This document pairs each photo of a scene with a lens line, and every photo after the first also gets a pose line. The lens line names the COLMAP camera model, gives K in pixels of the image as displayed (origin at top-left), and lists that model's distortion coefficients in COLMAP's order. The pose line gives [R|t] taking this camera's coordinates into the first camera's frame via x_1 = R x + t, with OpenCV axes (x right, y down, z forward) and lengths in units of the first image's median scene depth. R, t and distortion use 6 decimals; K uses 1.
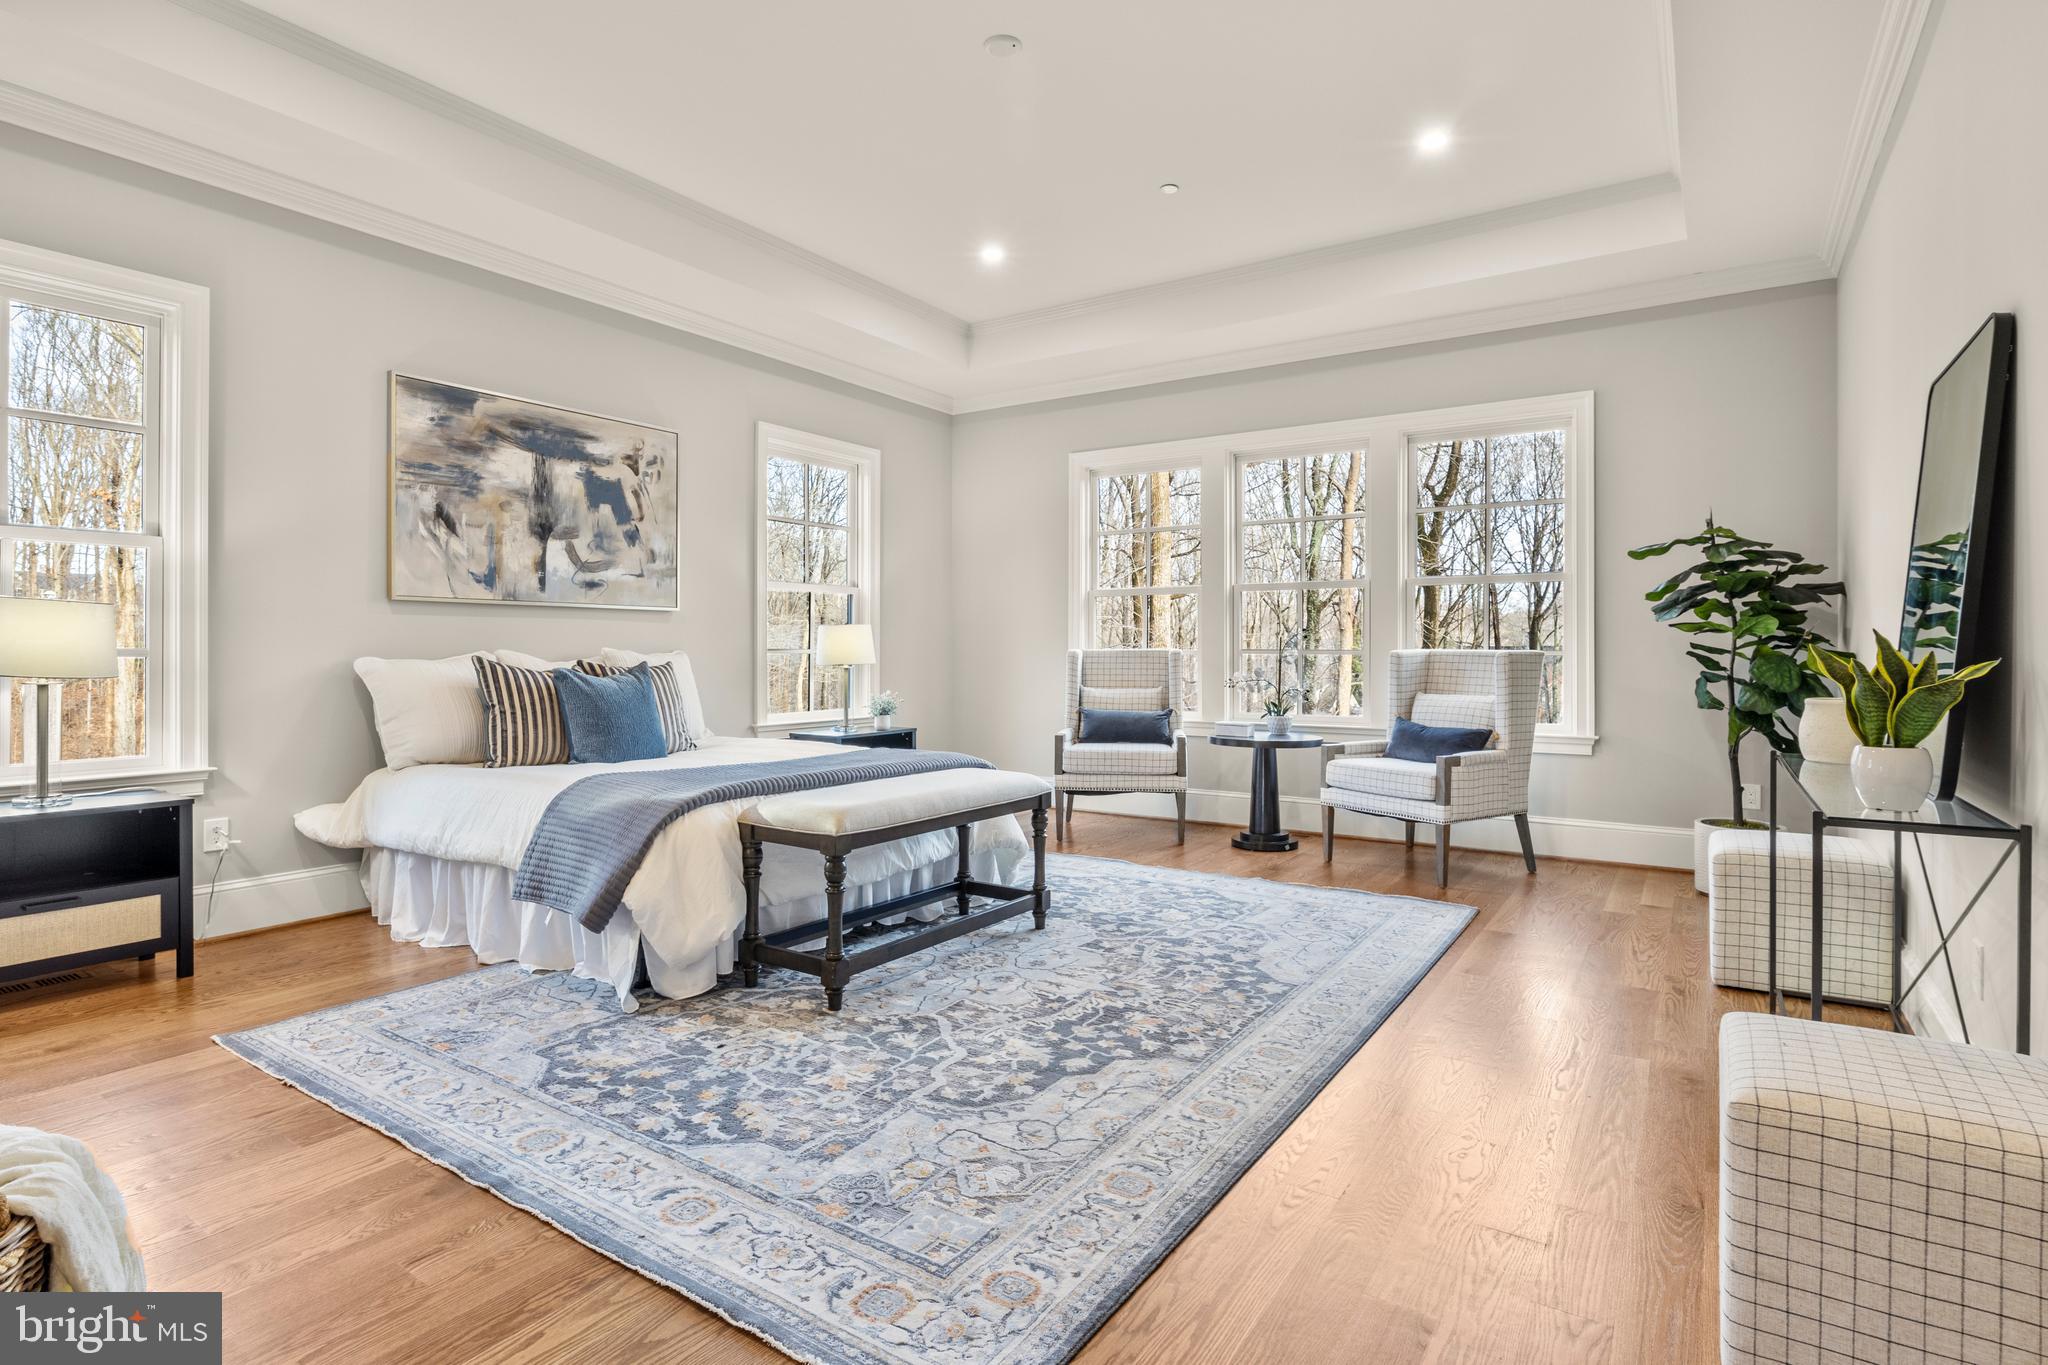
lens RADIAL K [[1018.9, 0, 1024.0], [0, 1018.9, 682.5], [0, 0, 1]] dist [-0.008486, -0.001491]
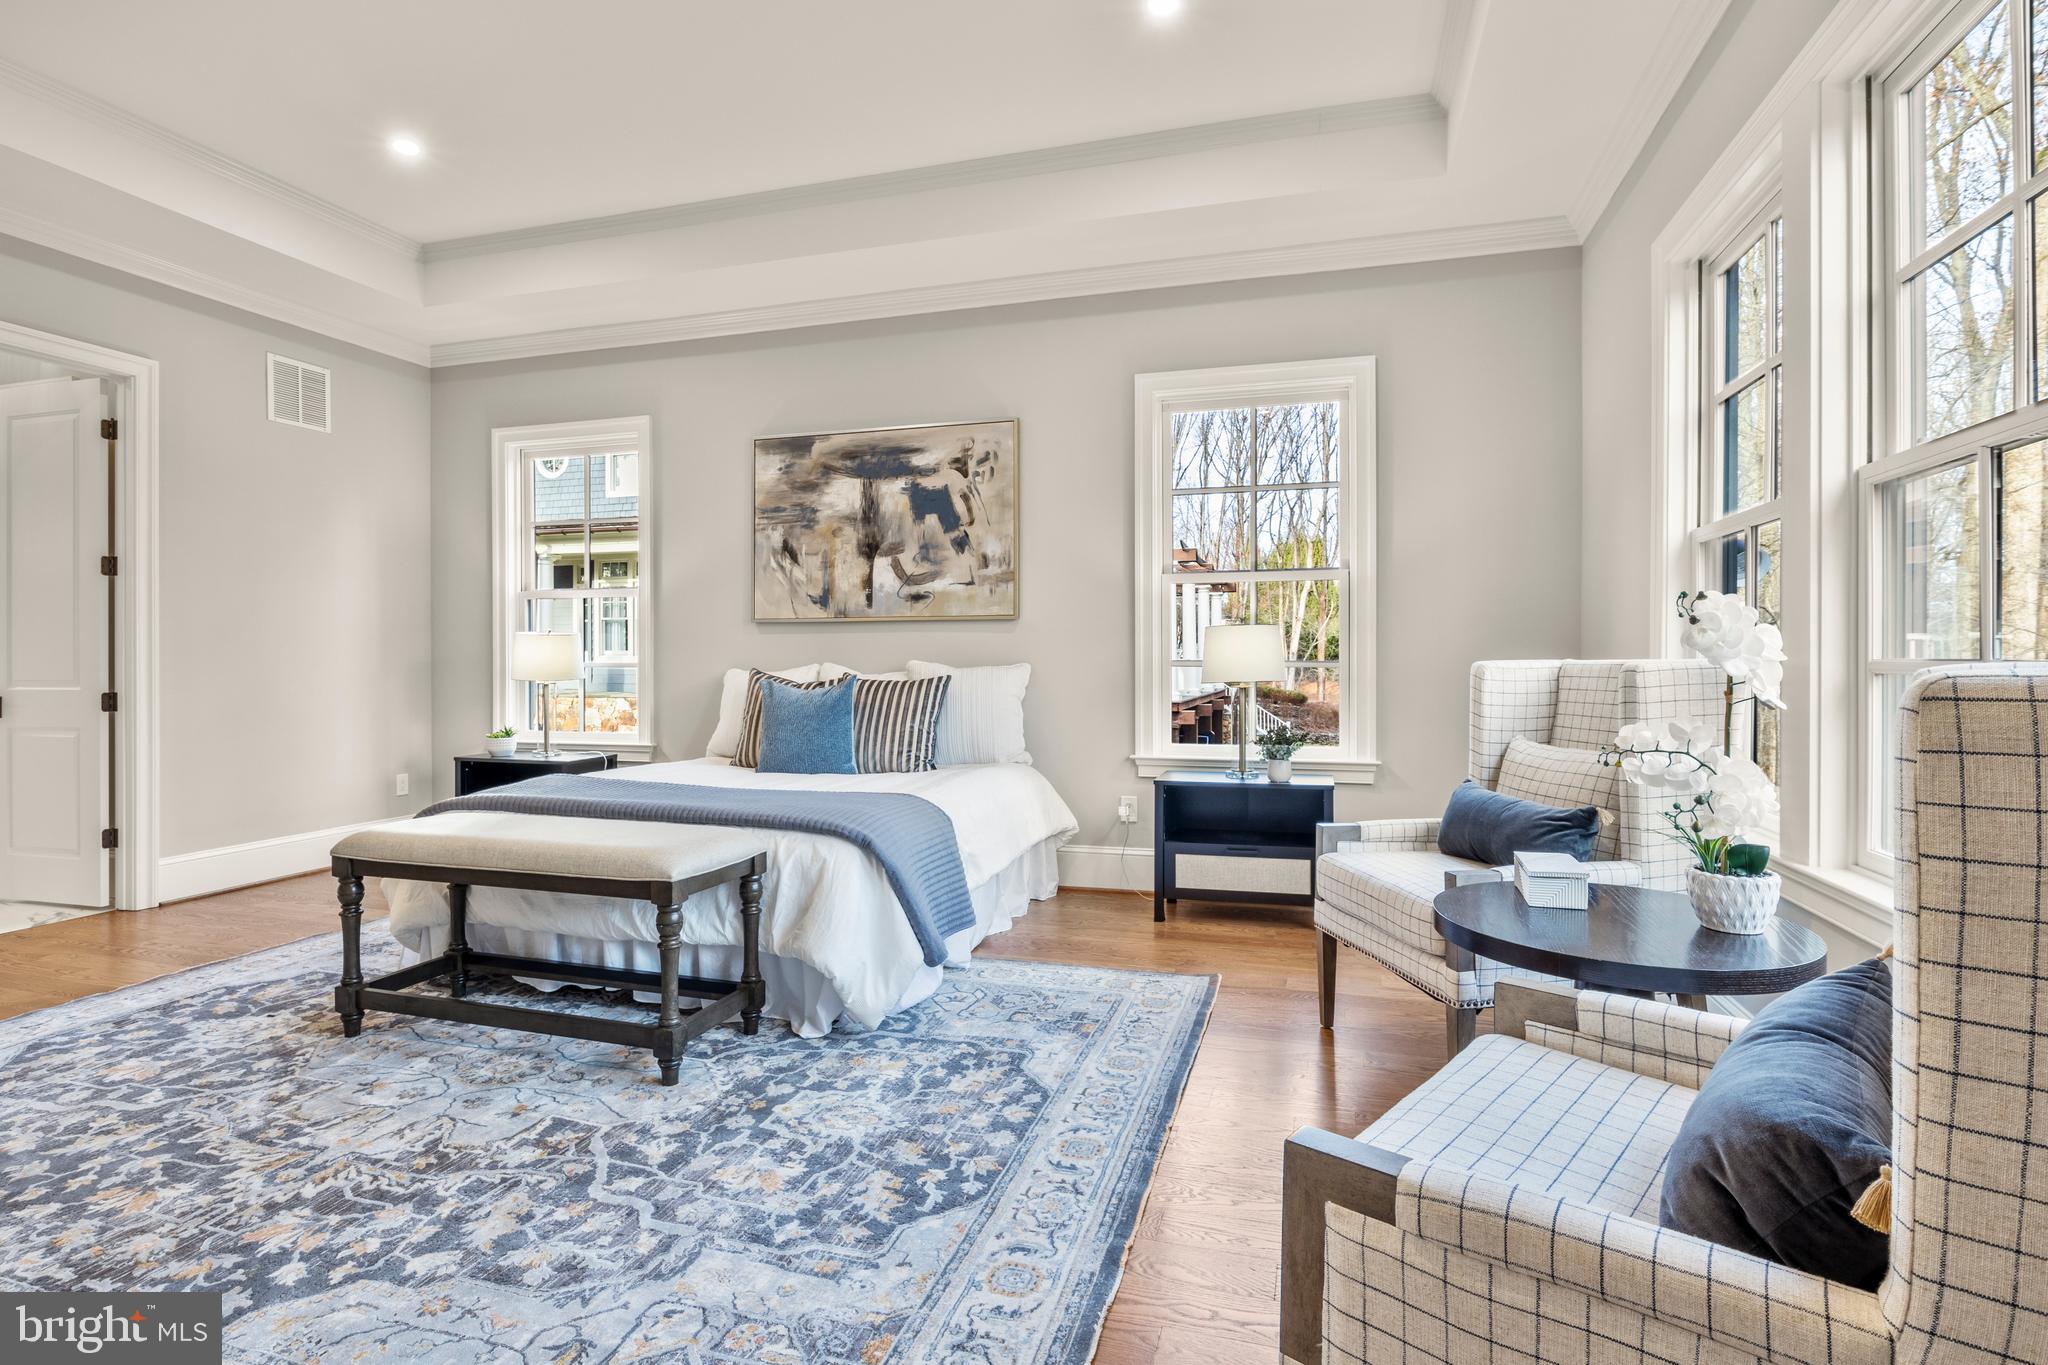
lens RADIAL K [[1018.9, 0, 1024.0], [0, 1018.9, 682.5], [0, 0, 1]] dist [-0.008486, -0.001491]
pose [[0.293039, 0.018570, -0.955920, 0.597204], [-0.027690, 0.999557, 0.010929, -0.028057], [0.955699, 0.023267, 0.293424, 0.858964]]
